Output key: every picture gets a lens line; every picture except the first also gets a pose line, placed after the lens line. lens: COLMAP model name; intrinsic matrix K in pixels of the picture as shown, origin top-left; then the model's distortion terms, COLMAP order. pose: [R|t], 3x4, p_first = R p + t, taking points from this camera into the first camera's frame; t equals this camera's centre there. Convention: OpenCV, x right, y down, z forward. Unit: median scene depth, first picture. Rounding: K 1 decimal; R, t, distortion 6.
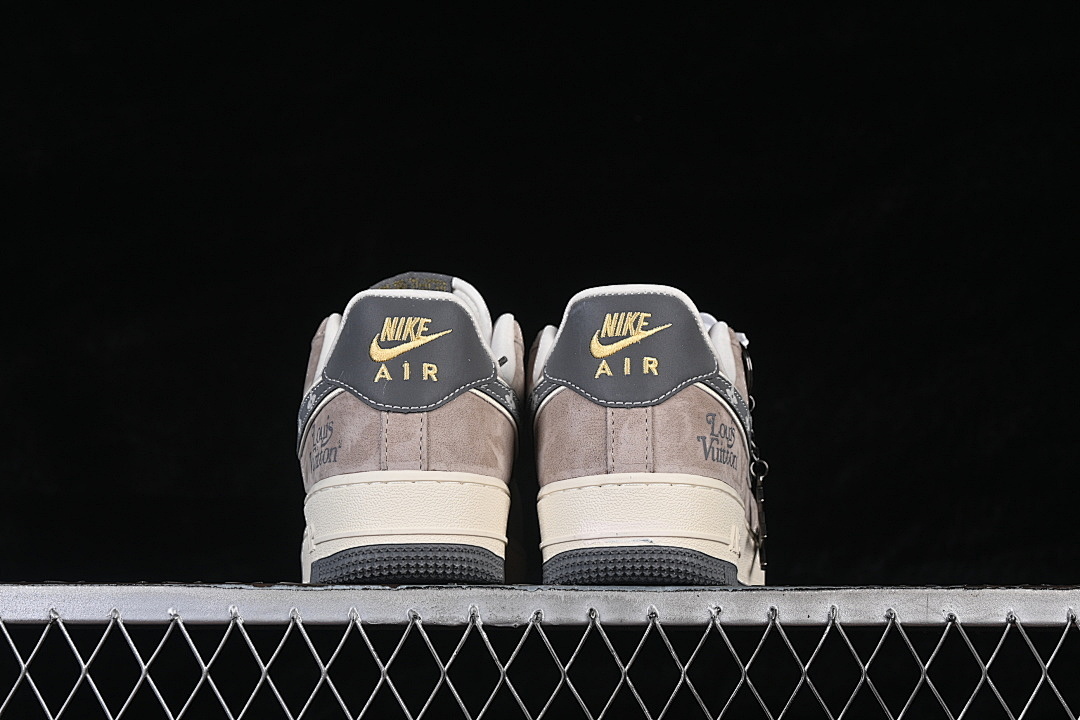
lens RADIAL K [[2430.3, 0, 539.2], [0, 2430.3, 360.2], [0, 0, 1]] dist [-0.002459, 0.000000]
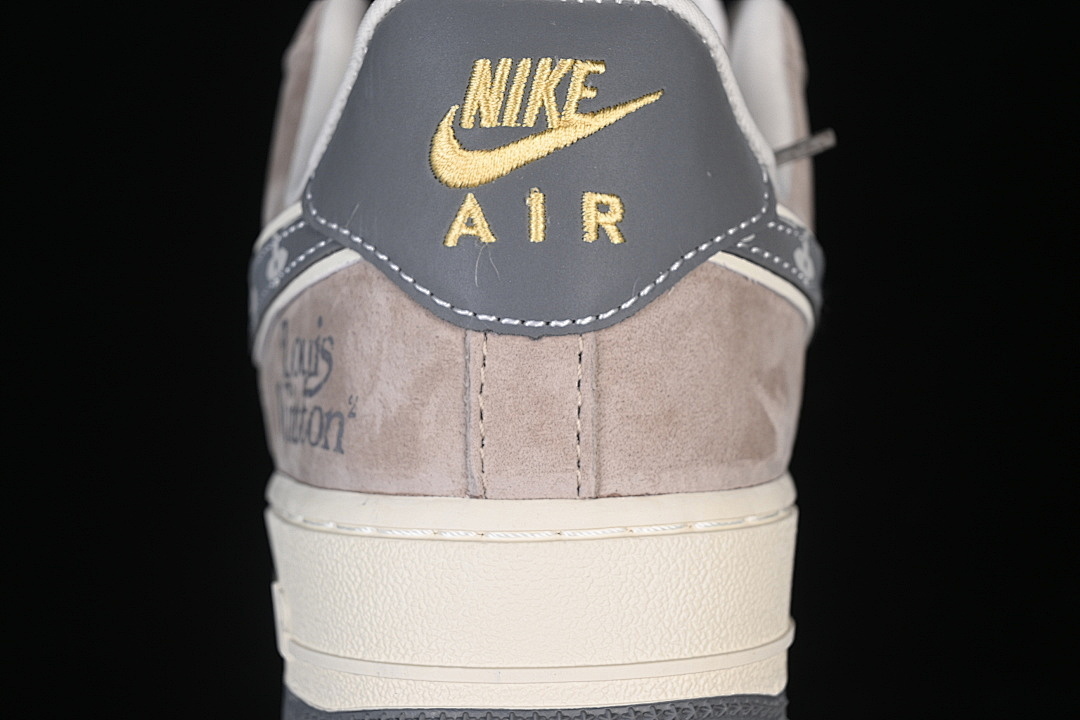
lens RADIAL K [[2430.3, 0, 541.4], [0, 2430.3, 358.5], [0, 0, 1]] dist [-0.002459, 0.000000]
pose [[0.999885, 0.002045, -0.015020, -0.048359], [0.001200, 0.977075, 0.212893, -0.050318], [0.015111, -0.212887, 0.976960, 0.648291]]
